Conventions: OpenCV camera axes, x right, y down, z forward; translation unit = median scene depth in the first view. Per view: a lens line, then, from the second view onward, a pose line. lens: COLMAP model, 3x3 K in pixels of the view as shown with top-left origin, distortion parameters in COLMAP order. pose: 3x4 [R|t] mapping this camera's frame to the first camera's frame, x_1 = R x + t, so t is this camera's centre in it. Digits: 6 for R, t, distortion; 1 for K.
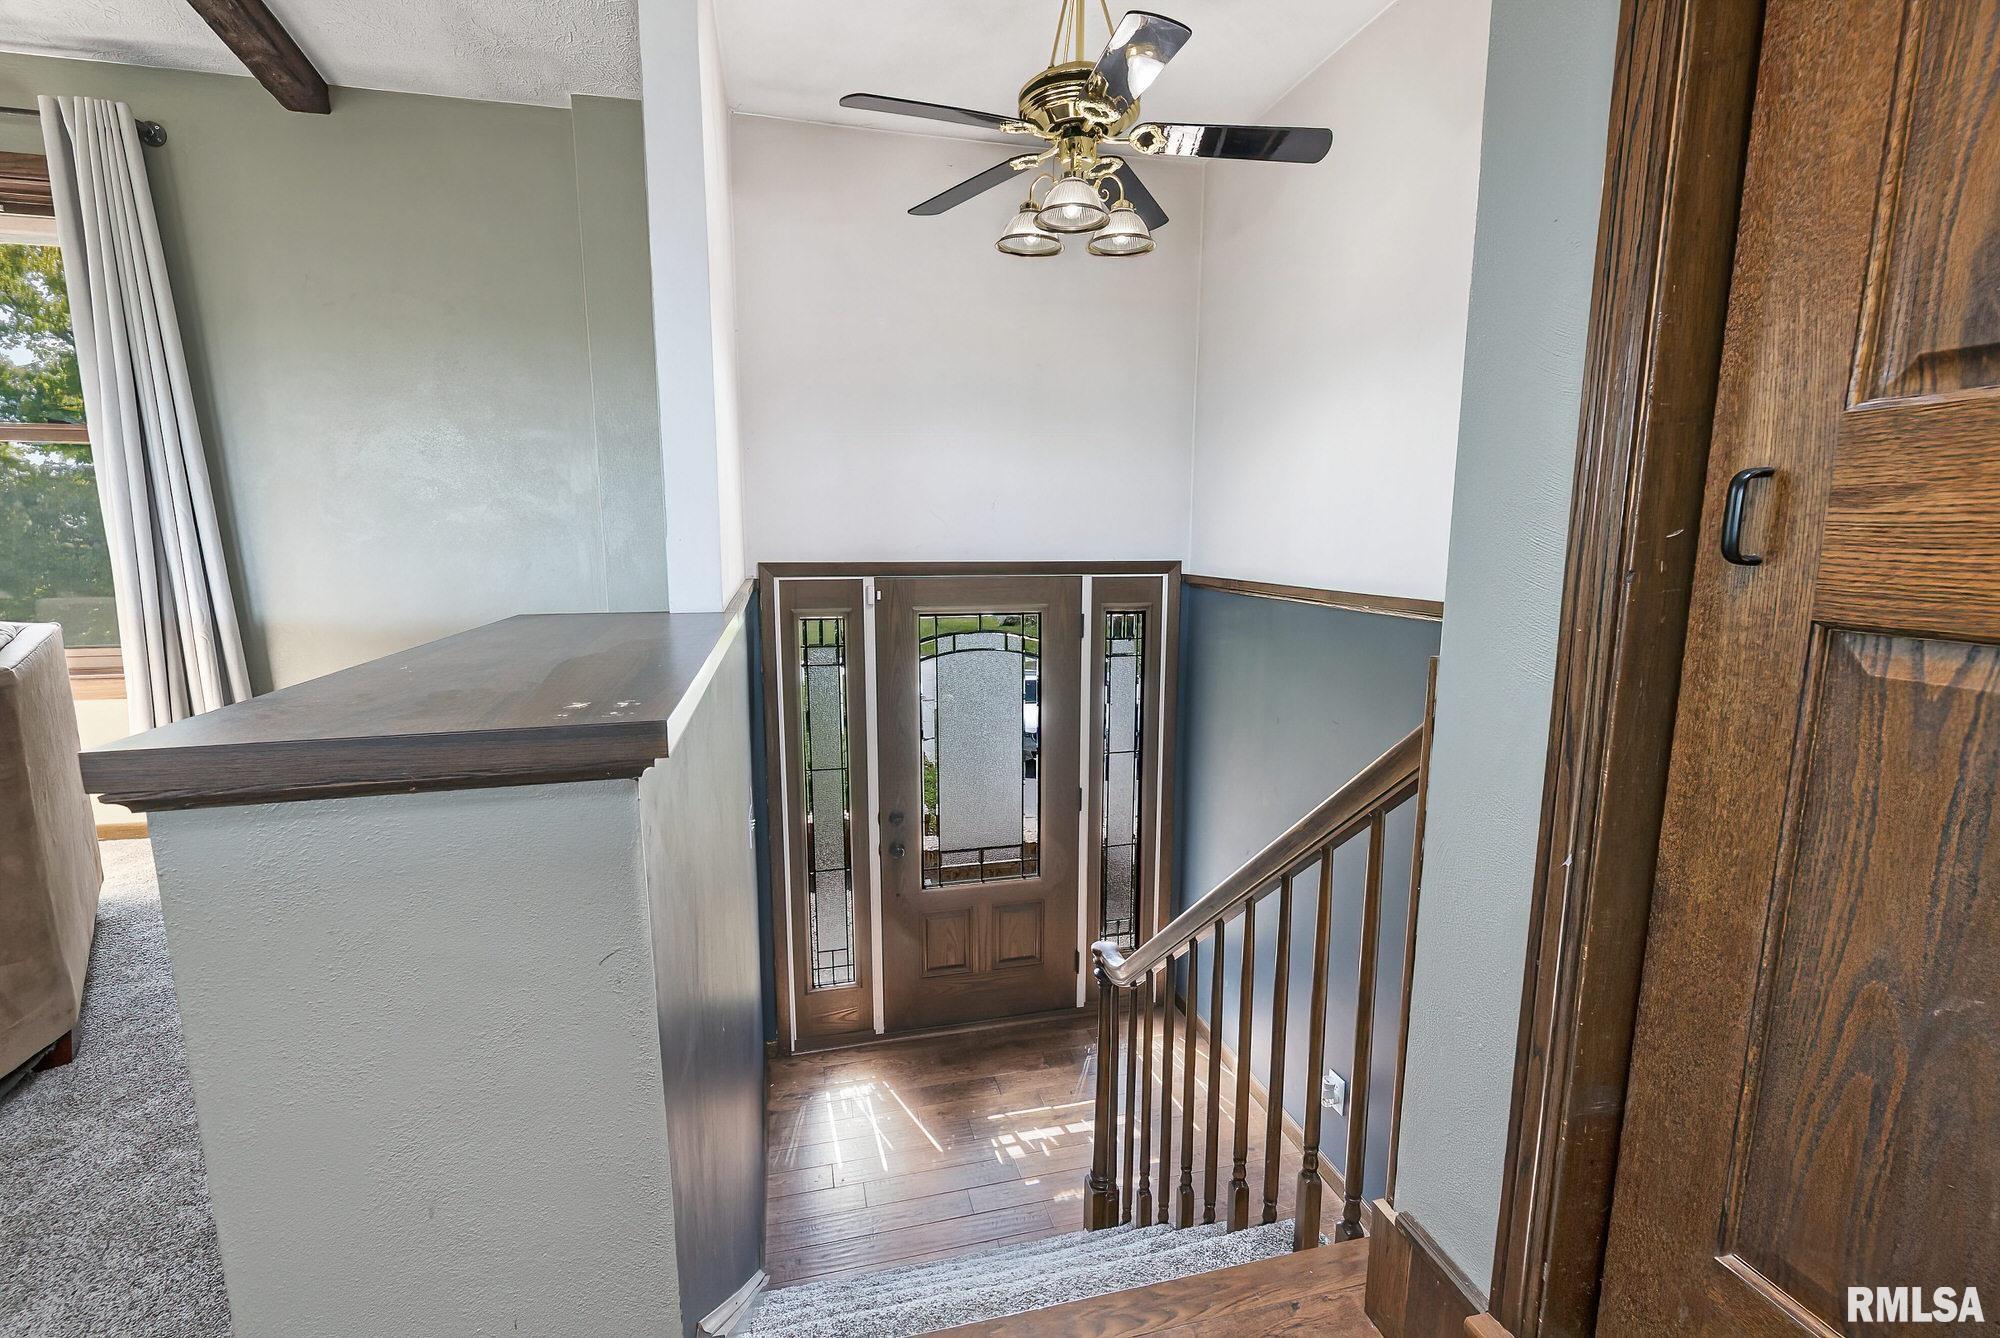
lens RADIAL K [[874.2, 0, 1000.0], [0, 874.2, 669.0], [0, 0, 1]] dist [-0.000460, -0.000024]
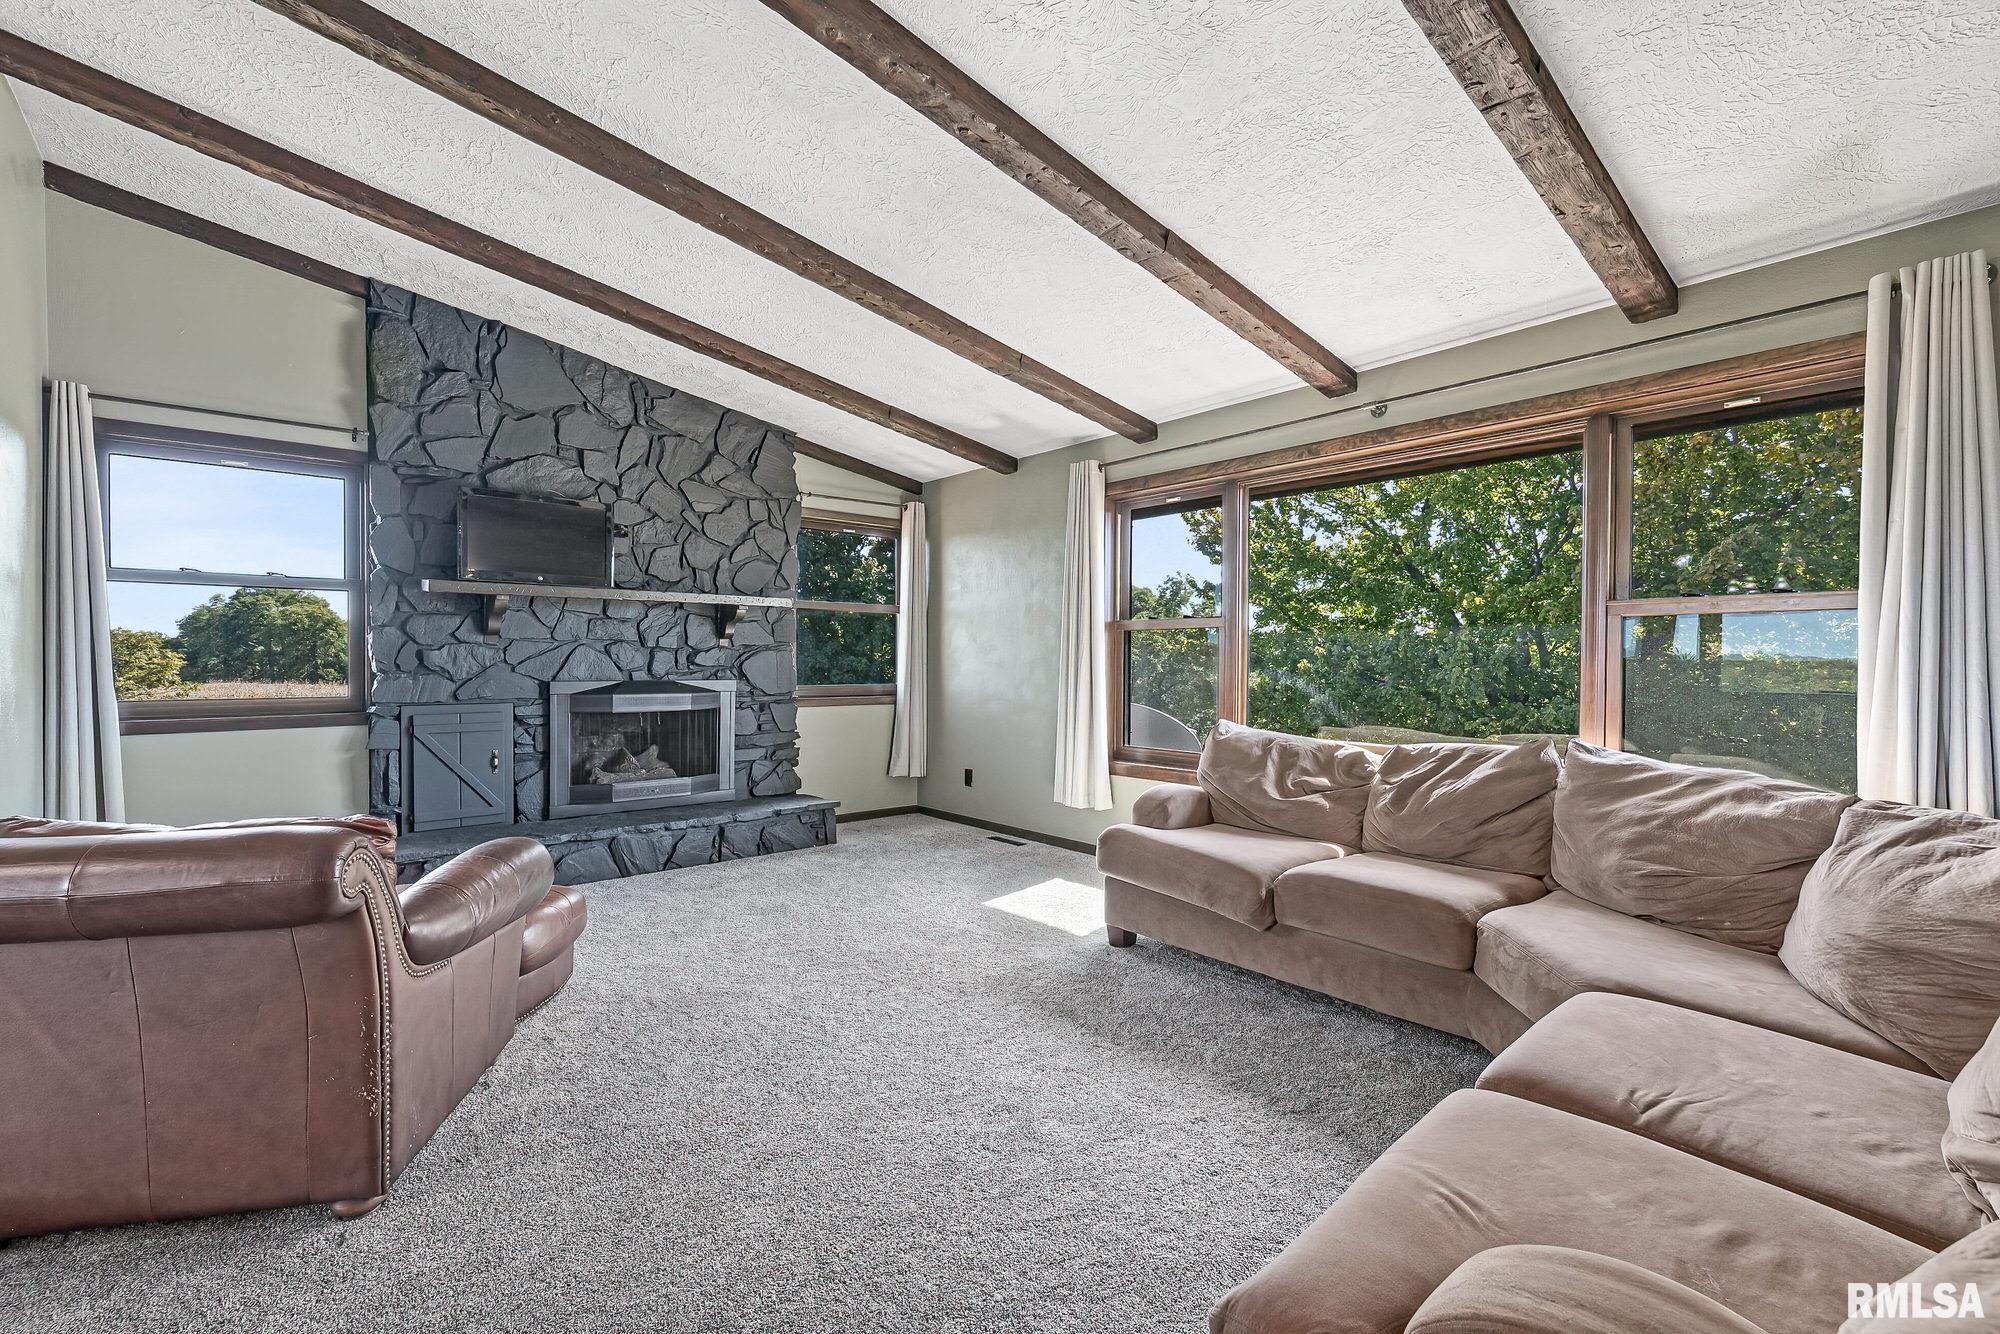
lens RADIAL K [[874.2, 0, 1000.0], [0, 874.2, 667.0], [0, 0, 1]] dist [-0.000460, -0.000024]
pose [[0.442818, 0.011960, -0.896532, -0.588718], [-0.140908, 0.988414, -0.056412, -0.008155], [0.885470, 0.151309, 0.439373, -0.253574]]
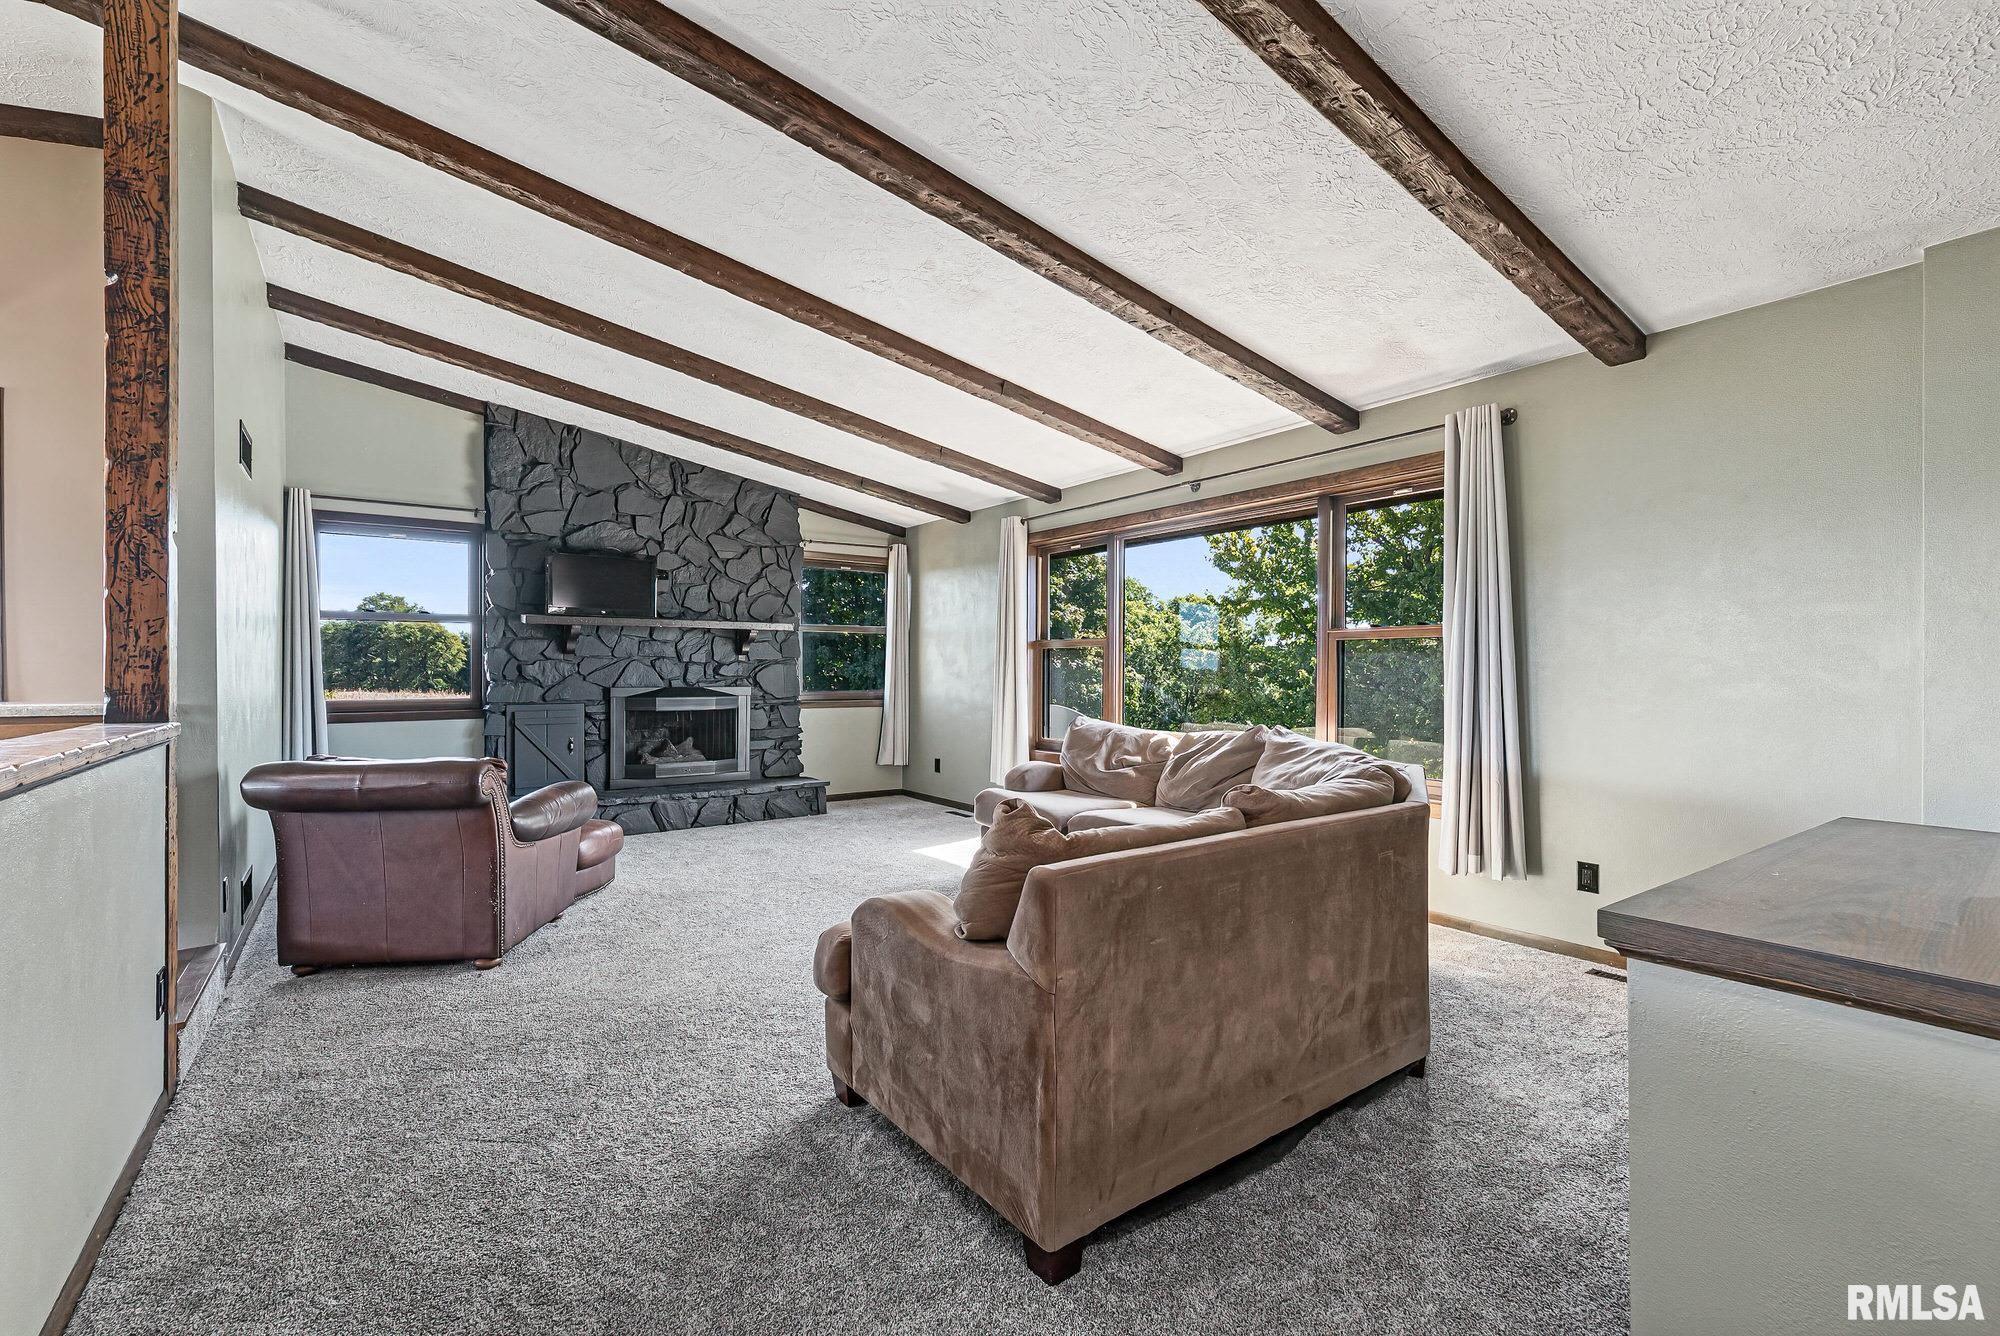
lens RADIAL K [[858.6, 0, 991.0], [0, 858.6, 668.3], [0, 0, 1]] dist [-0.000957, -0.000144]
pose [[0.367234, 0.002601, -0.930125, -0.006137], [-0.144654, 0.987989, -0.054350, -0.025964], [0.918811, 0.154505, 0.363200, -0.183009]]
